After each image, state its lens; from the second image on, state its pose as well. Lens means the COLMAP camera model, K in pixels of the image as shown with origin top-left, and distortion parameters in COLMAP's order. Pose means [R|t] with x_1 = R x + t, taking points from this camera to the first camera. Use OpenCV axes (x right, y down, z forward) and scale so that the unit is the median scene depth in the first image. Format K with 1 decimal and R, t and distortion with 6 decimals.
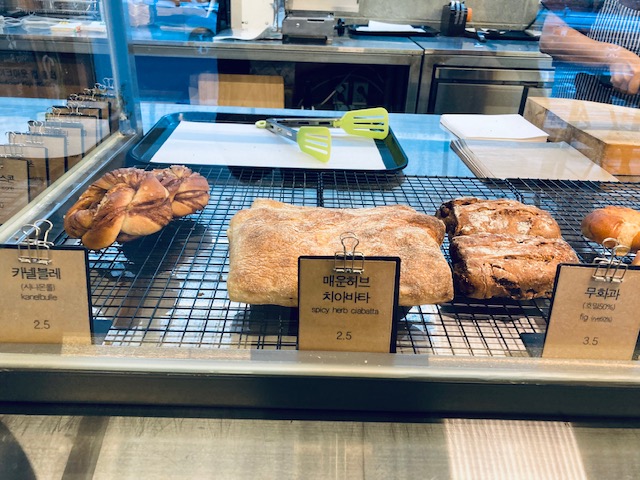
lens RADIAL K [[522.0, 0, 320.0], [0, 522.0, 240.0], [0, 0, 1]] dist [-0.004427, 0.001953]
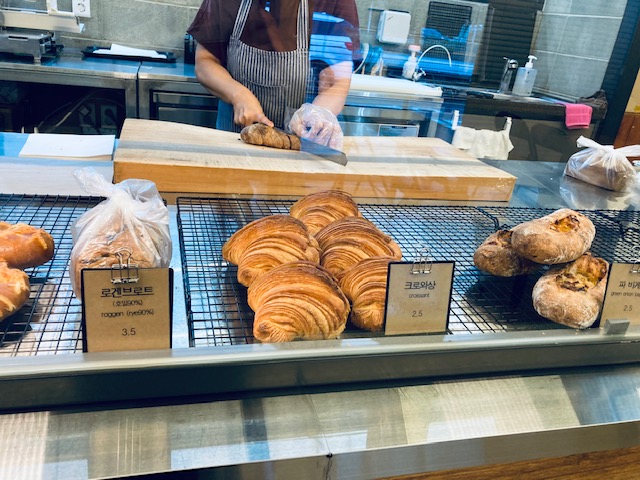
lens RADIAL K [[522.0, 0, 320.0], [0, 522.0, 240.0], [0, 0, 1]] dist [-0.004427, 0.001953]
pose [[0.966256, -0.023829, 0.256480, 0.265264], [0.037055, 0.998214, -0.046857, 0.015436], [-0.254905, 0.054780, 0.965413, -0.045395]]
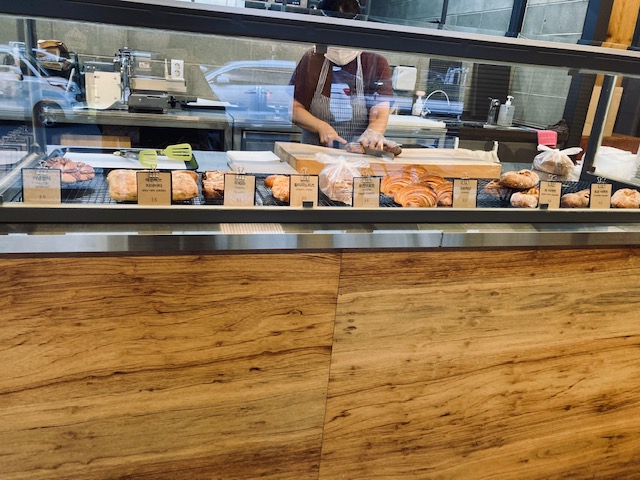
lens RADIAL K [[524.3, 0, 320.0], [0, 524.3, 240.0], [0, 0, 1]] dist [0.004789, -0.078190]
pose [[0.962028, -0.040612, 0.269912, 0.025754], [0.076843, 0.989170, -0.125049, 0.157306], [-0.261910, 0.141041, 0.954731, -0.376126]]
